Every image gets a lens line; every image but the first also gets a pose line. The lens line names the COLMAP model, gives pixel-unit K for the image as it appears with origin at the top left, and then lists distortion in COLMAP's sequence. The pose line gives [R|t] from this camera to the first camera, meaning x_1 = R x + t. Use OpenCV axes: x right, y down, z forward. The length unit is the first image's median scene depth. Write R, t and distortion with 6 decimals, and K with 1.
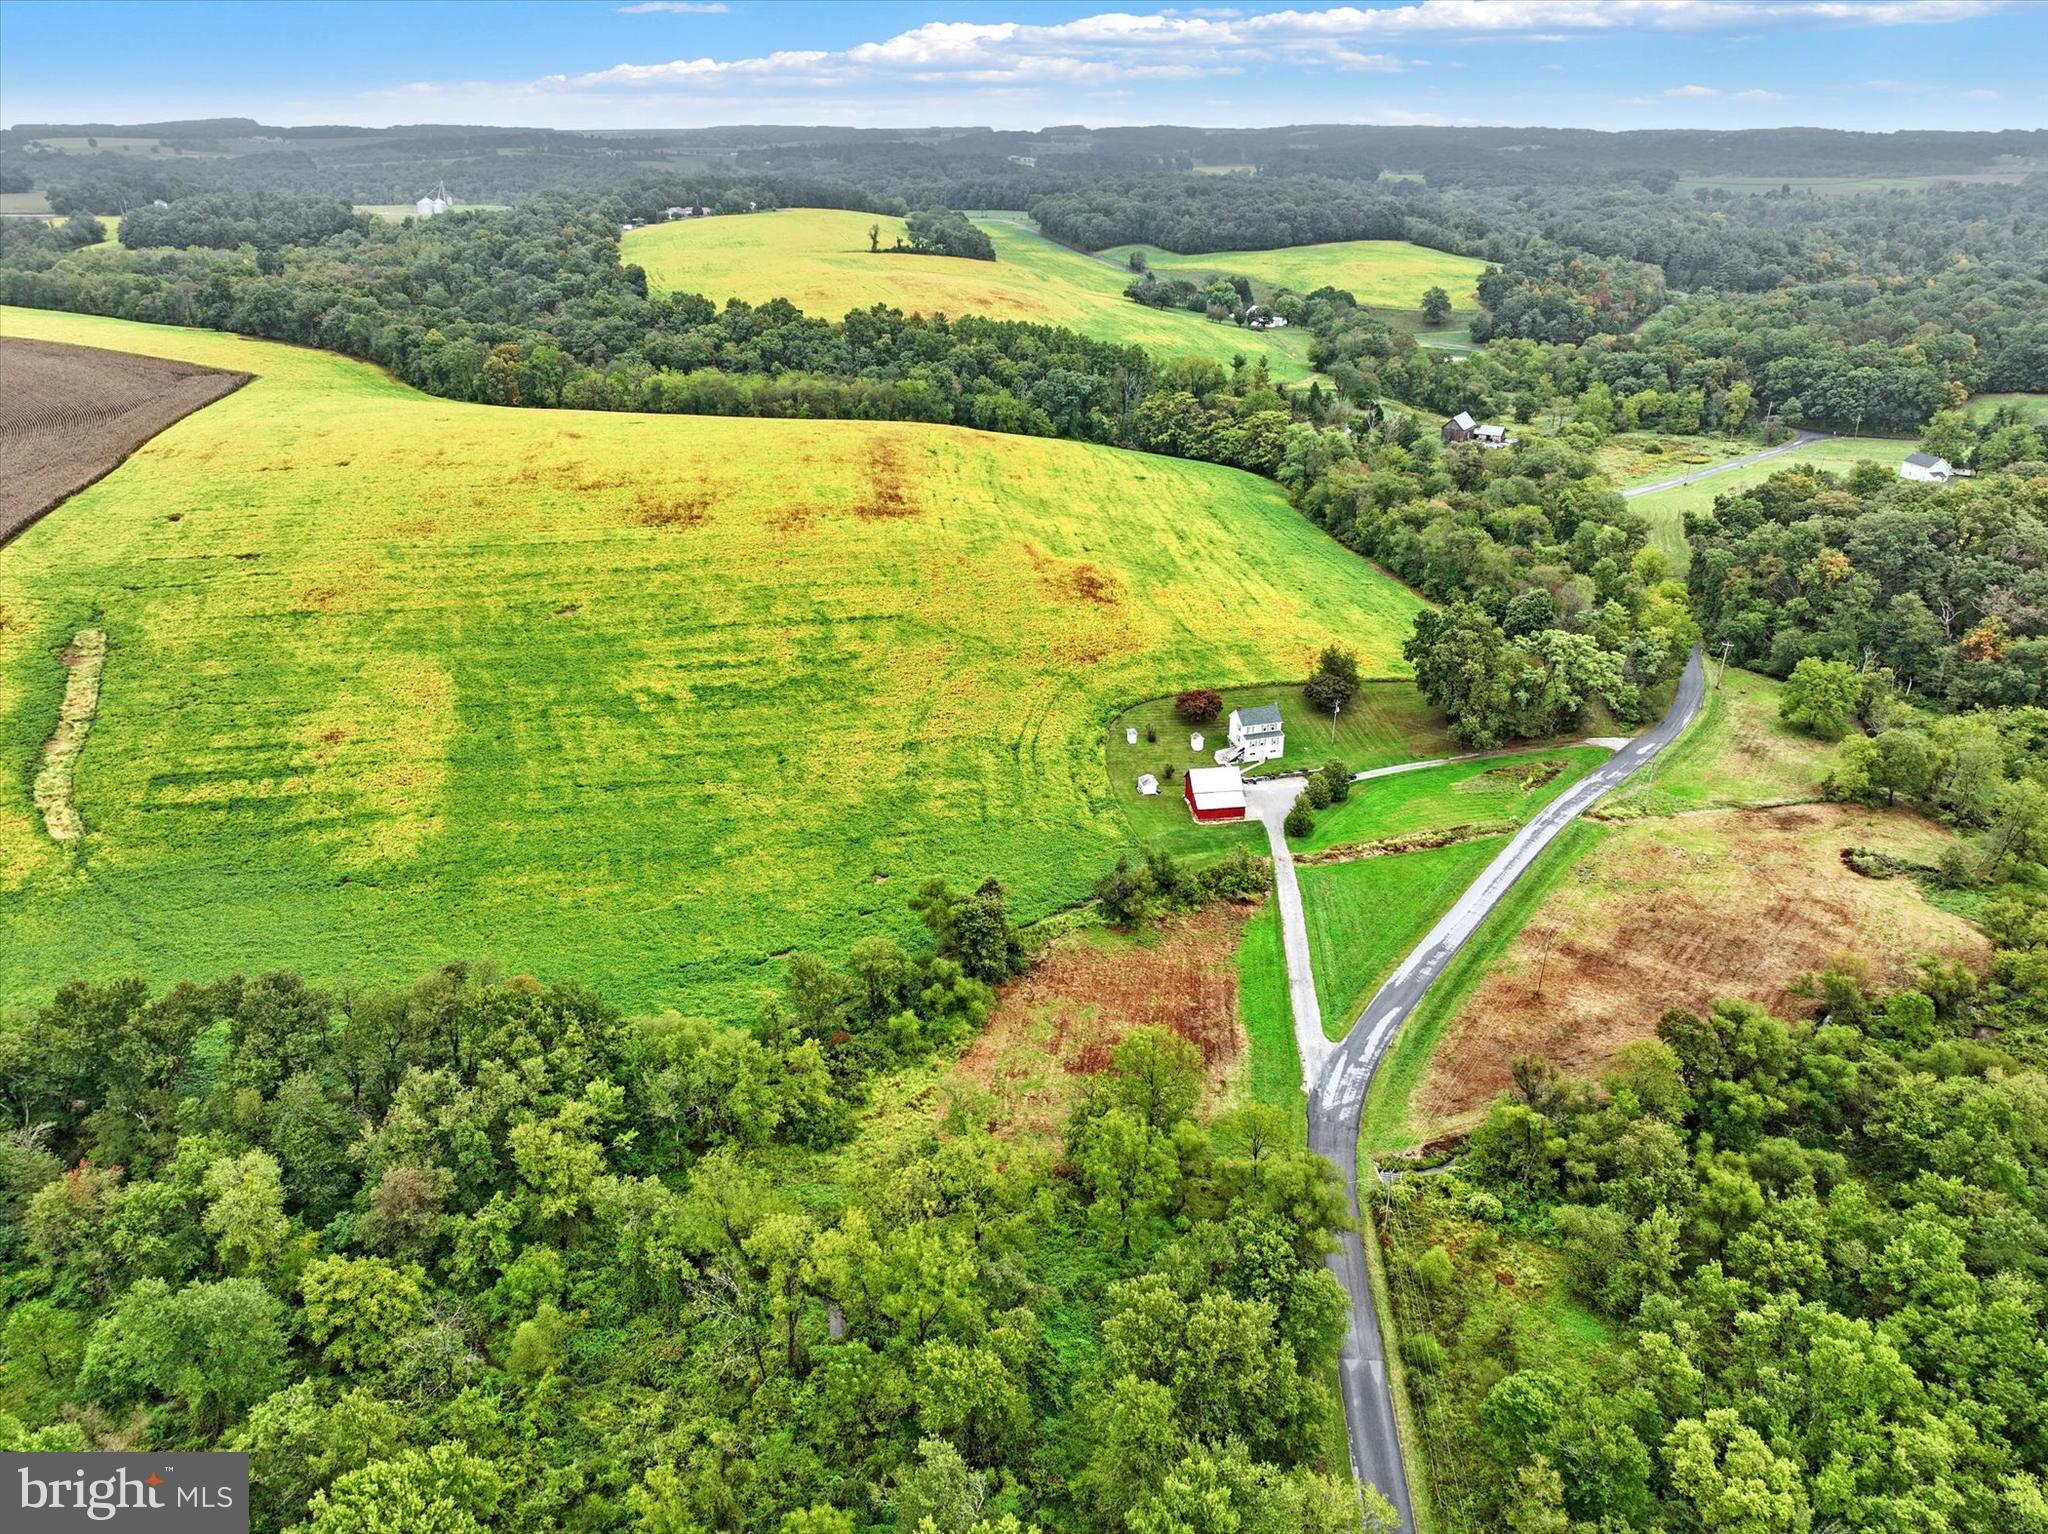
lens RADIAL K [[1441.7, 0, 1026.8], [0, 1441.7, 765.5], [0, 0, 1]] dist [-0.005268, 0.023983]
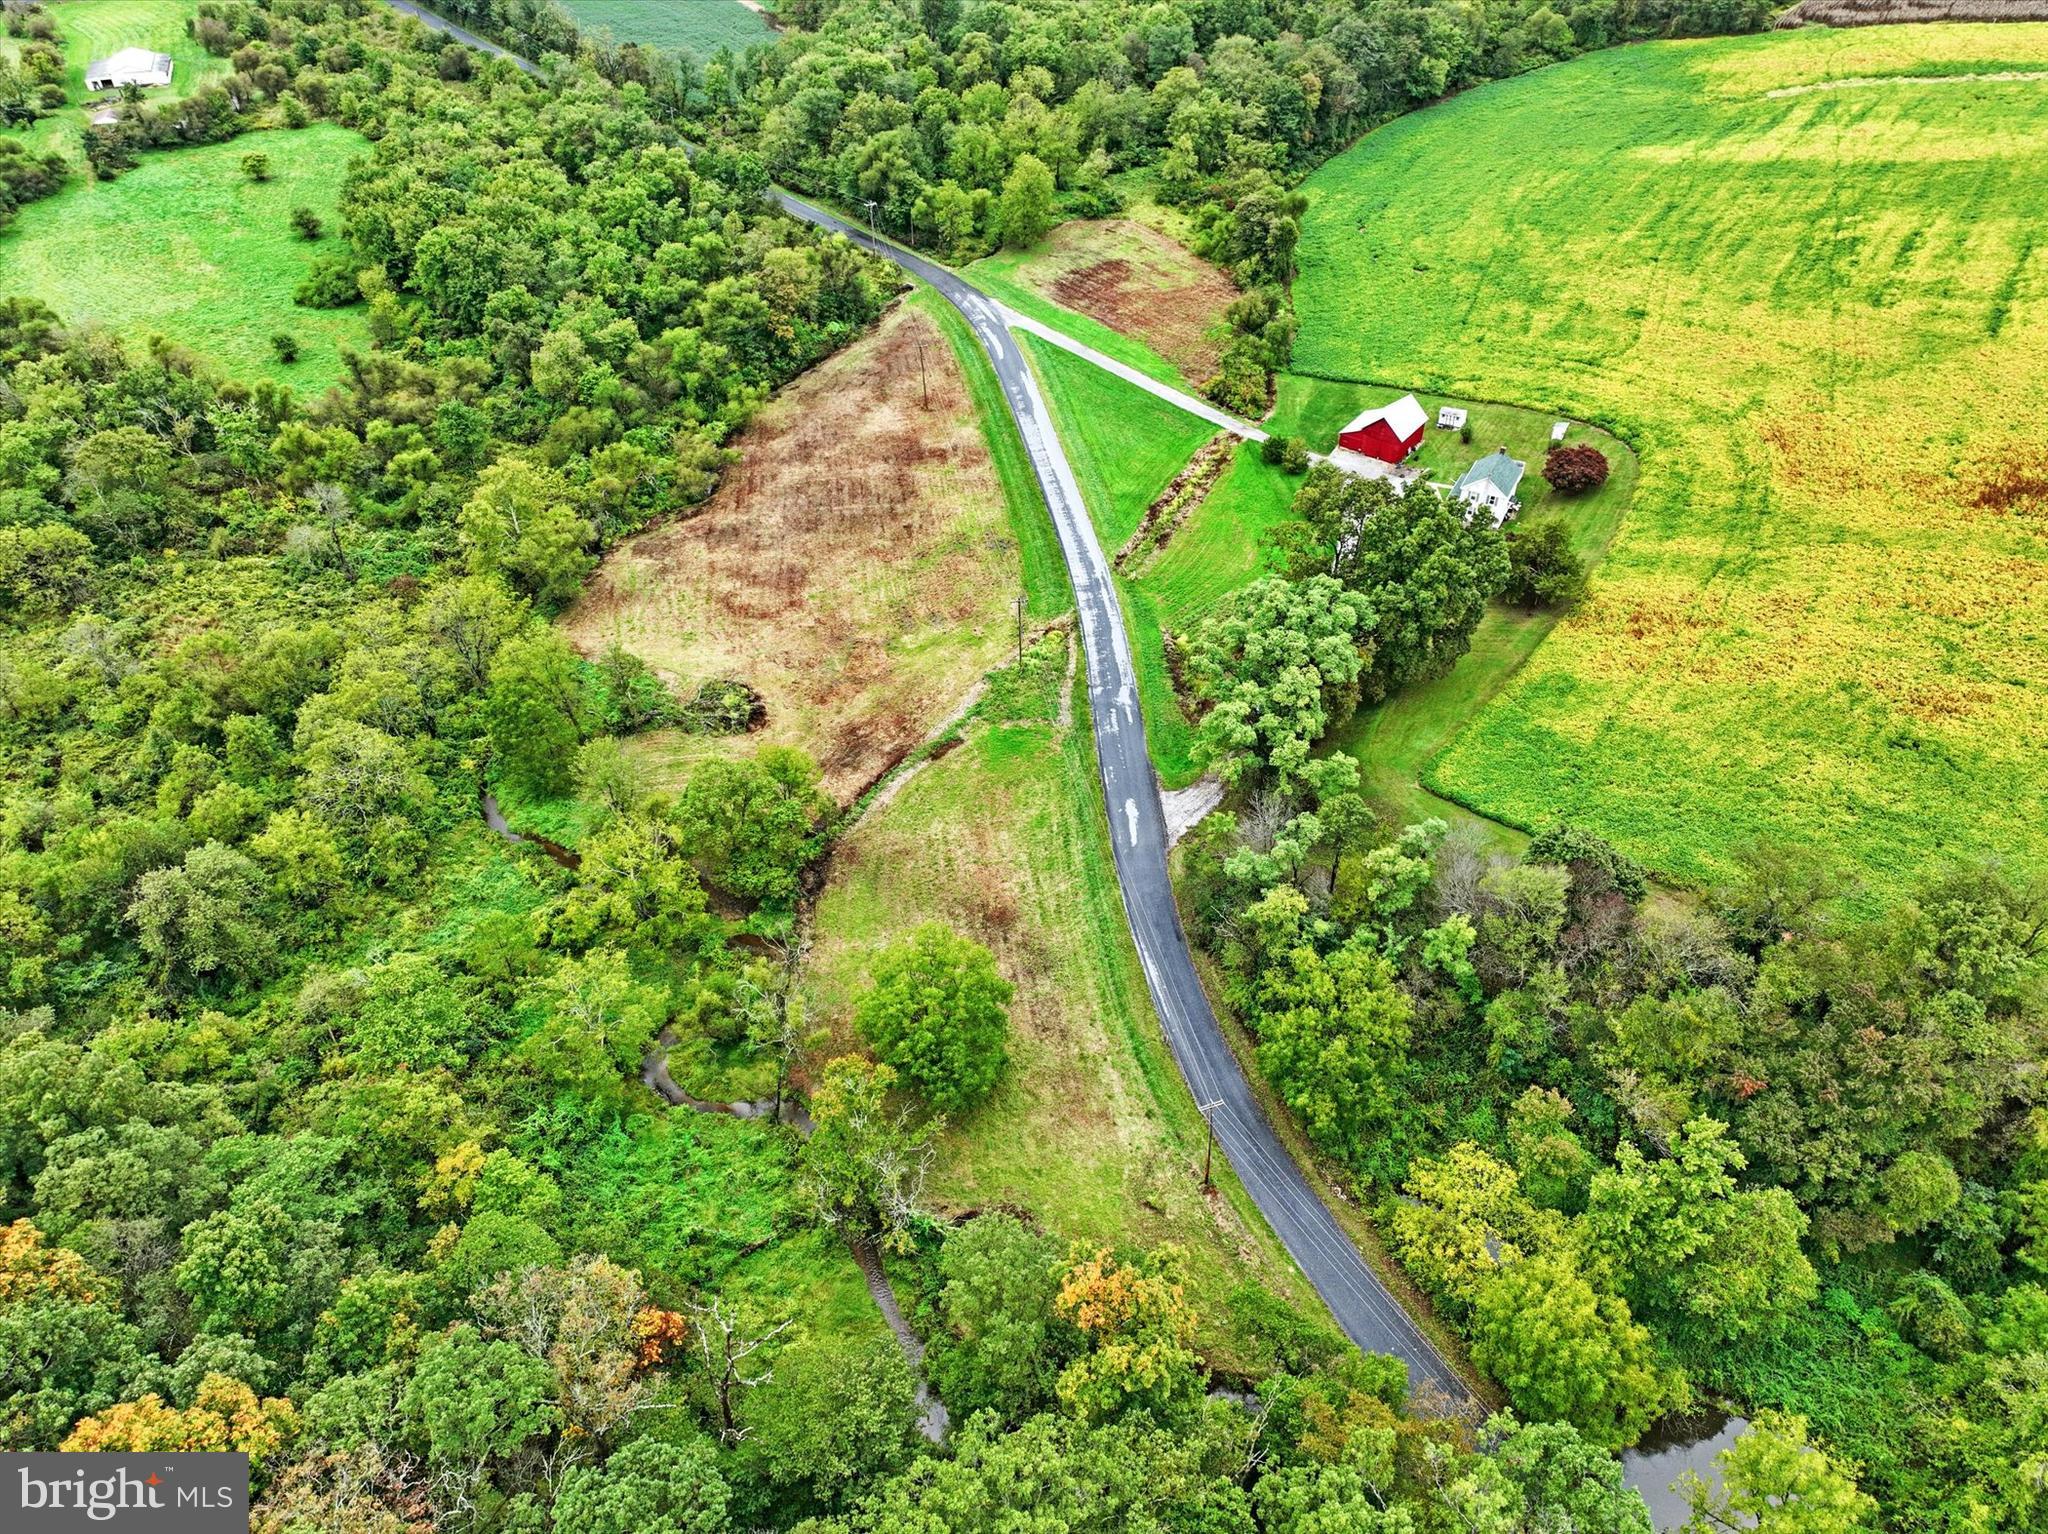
lens RADIAL K [[1441.7, 0, 1026.8], [0, 1441.7, 765.5], [0, 0, 1]] dist [-0.005268, 0.023983]
pose [[-0.702272, 0.466260, -0.537974, 0.766877], [-0.285777, 0.507486, 0.812889, -0.471747], [0.652032, 0.724610, -0.223147, 1.115143]]
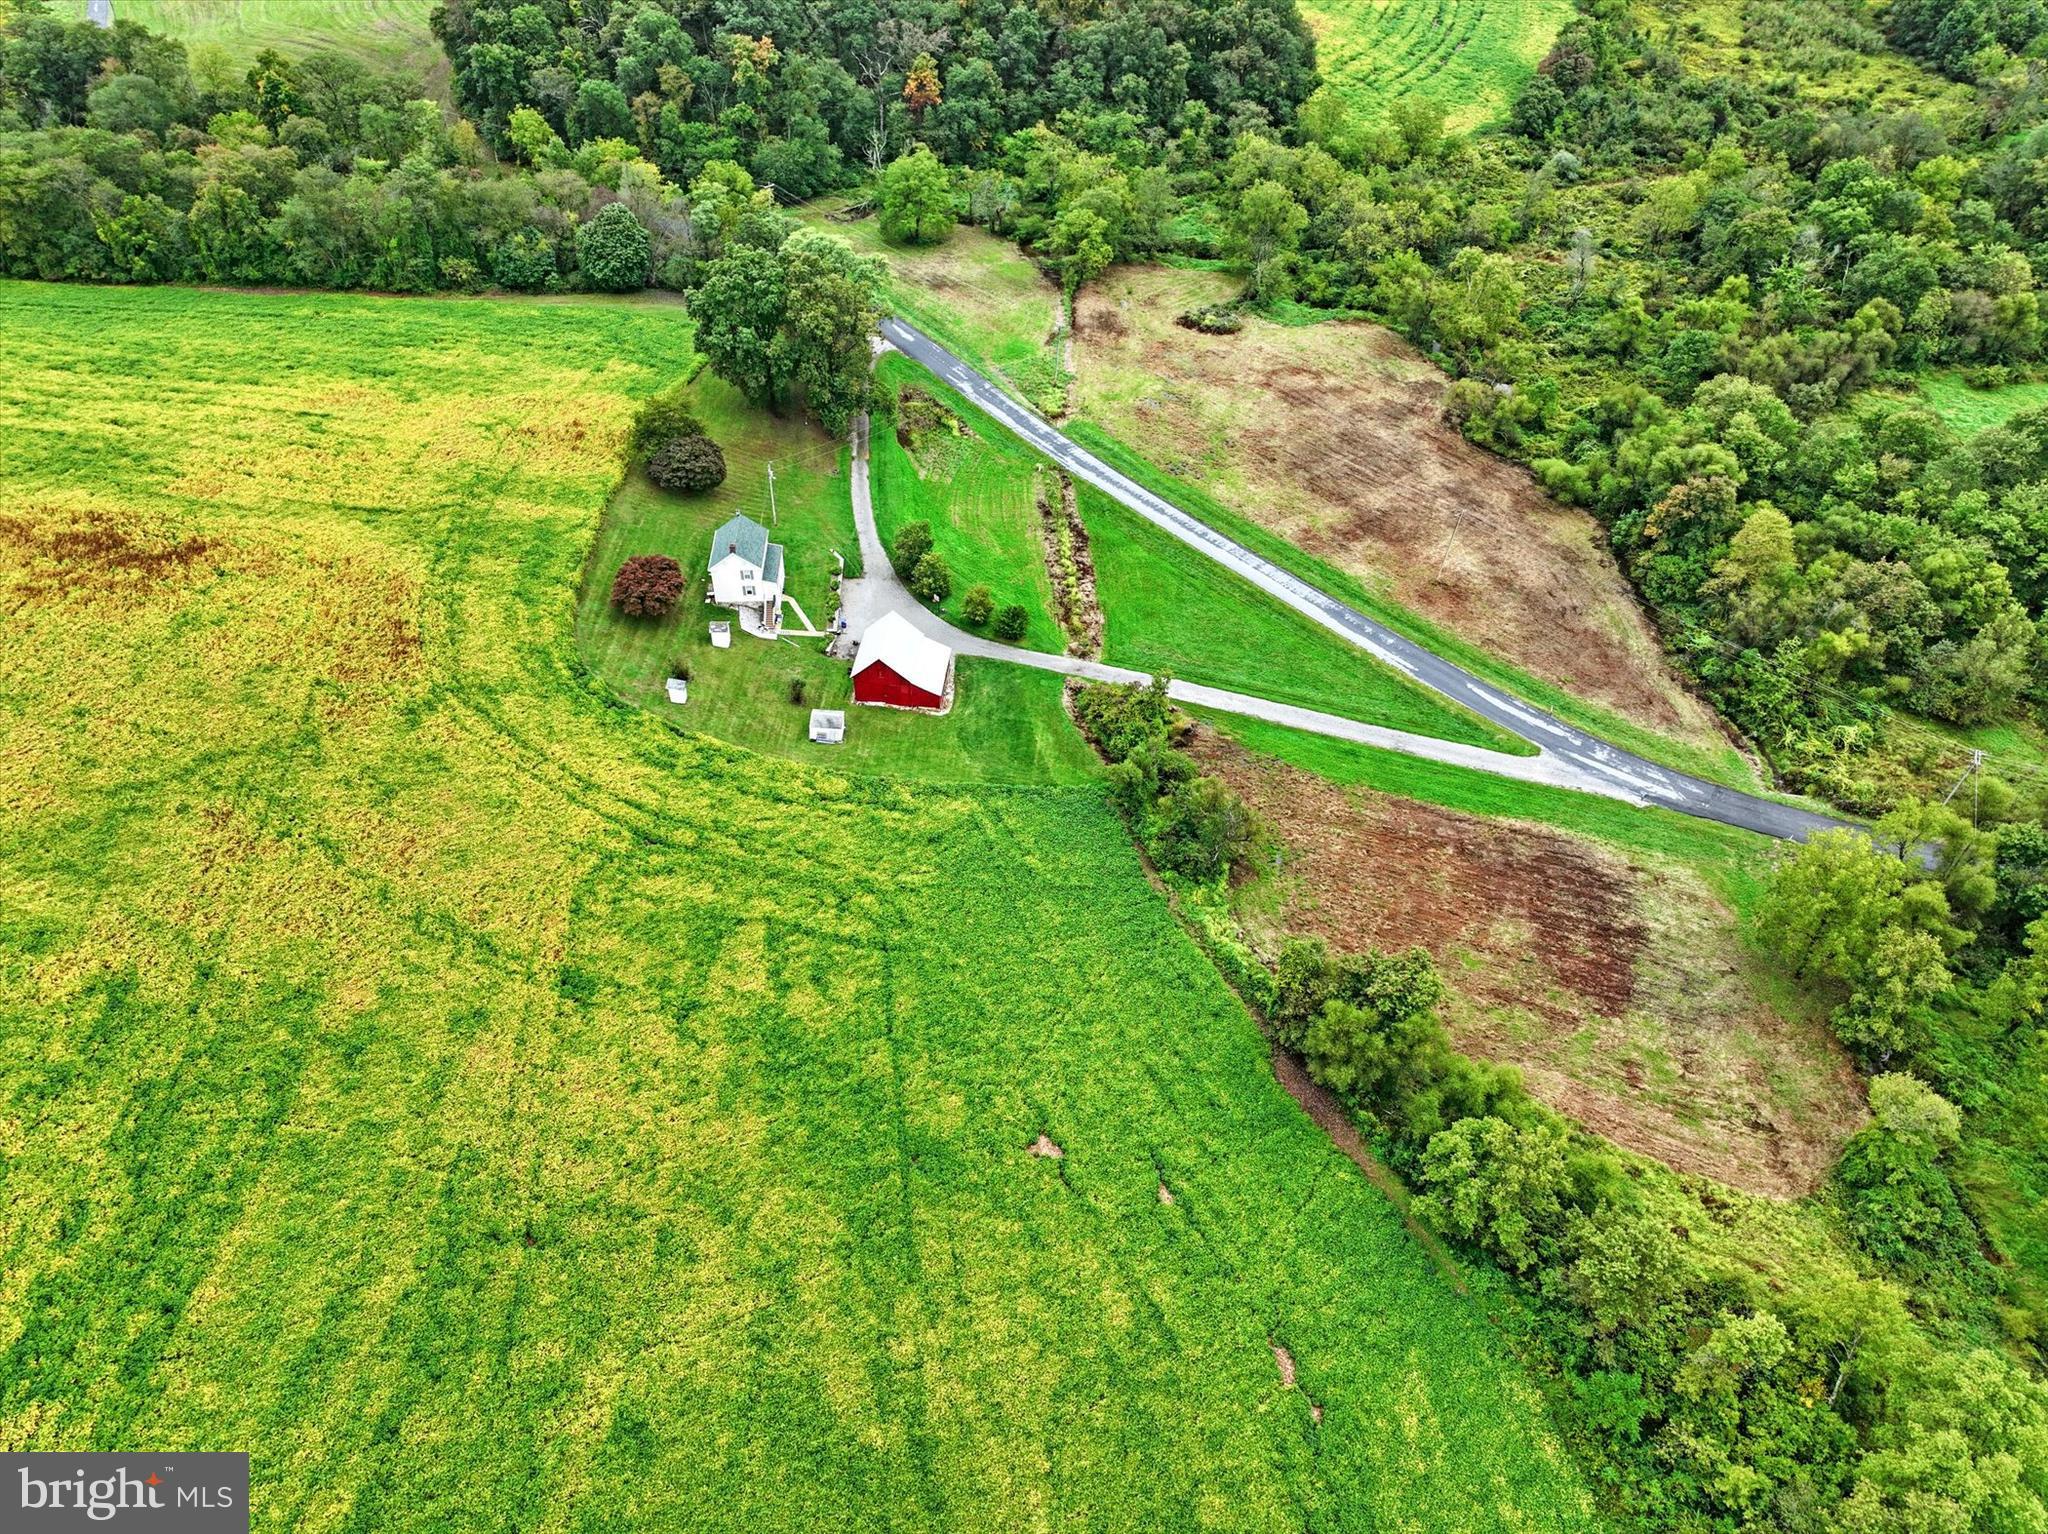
lens RADIAL K [[1441.7, 0, 1026.8], [0, 1441.7, 765.5], [0, 0, 1]] dist [-0.005268, 0.023983]
pose [[0.240901, -0.643892, 0.726202, -0.324068], [0.378298, 0.751354, 0.540701, -0.253034], [-0.893788, 0.144466, 0.424585, 0.640577]]
